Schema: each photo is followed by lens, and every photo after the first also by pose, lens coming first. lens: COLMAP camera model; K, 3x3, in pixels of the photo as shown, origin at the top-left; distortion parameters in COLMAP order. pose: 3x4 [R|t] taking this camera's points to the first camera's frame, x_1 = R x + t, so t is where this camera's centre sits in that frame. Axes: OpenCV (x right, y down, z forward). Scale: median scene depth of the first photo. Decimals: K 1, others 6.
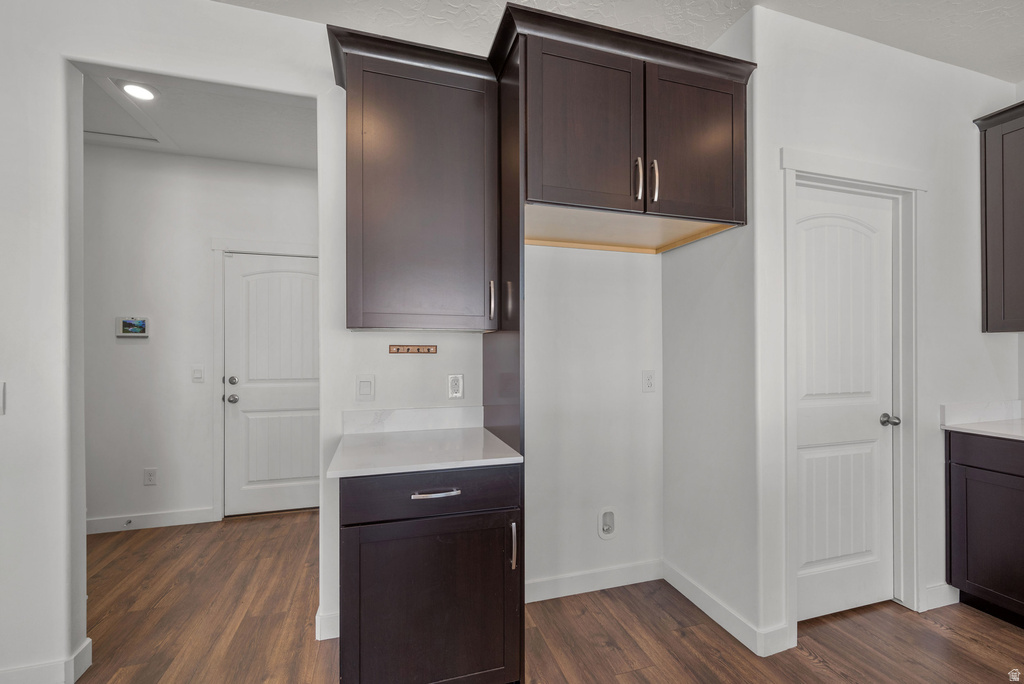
lens RADIAL K [[434.1, 0, 511.4], [0, 434.1, 348.6], [0, 0, 1]] dist [0.000804, 0.000092]
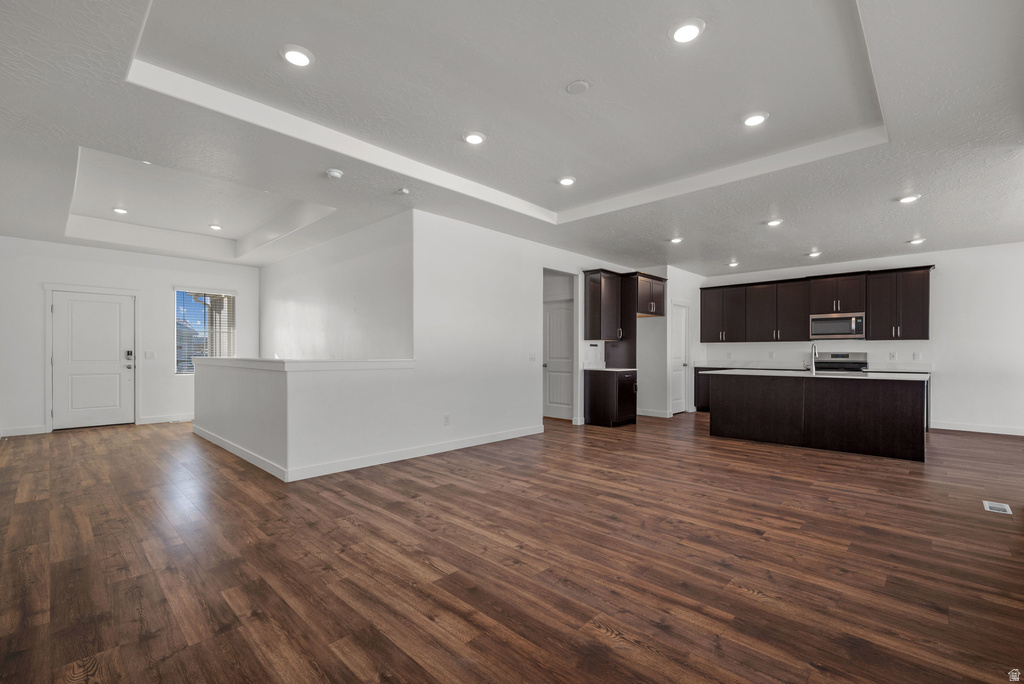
lens RADIAL K [[447.8, 0, 515.9], [0, 447.8, 353.2], [0, 0, 1]] dist [-0.001111, -0.000446]
pose [[0.875413, 0.002712, 0.483367, -2.448946], [-0.005404, 0.999977, 0.004176, 0.051218], [-0.483345, -0.006268, 0.875408, -1.819179]]
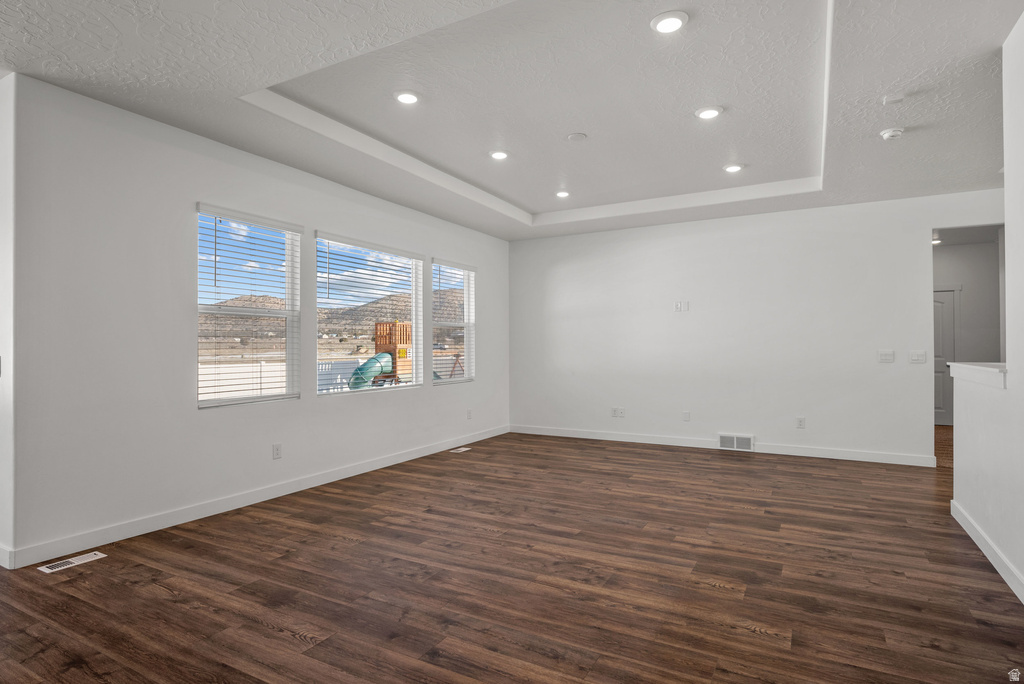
lens RADIAL K [[542.0, 0, 523.6], [0, 542.0, 345.4], [0, 0, 1]] dist [0.003264, -0.001383]
pose [[-0.709042, -0.001436, -0.705165, -0.014239], [0.007456, 0.999927, -0.009533, 0.042209], [0.705127, -0.012017, -0.708980, 0.620779]]
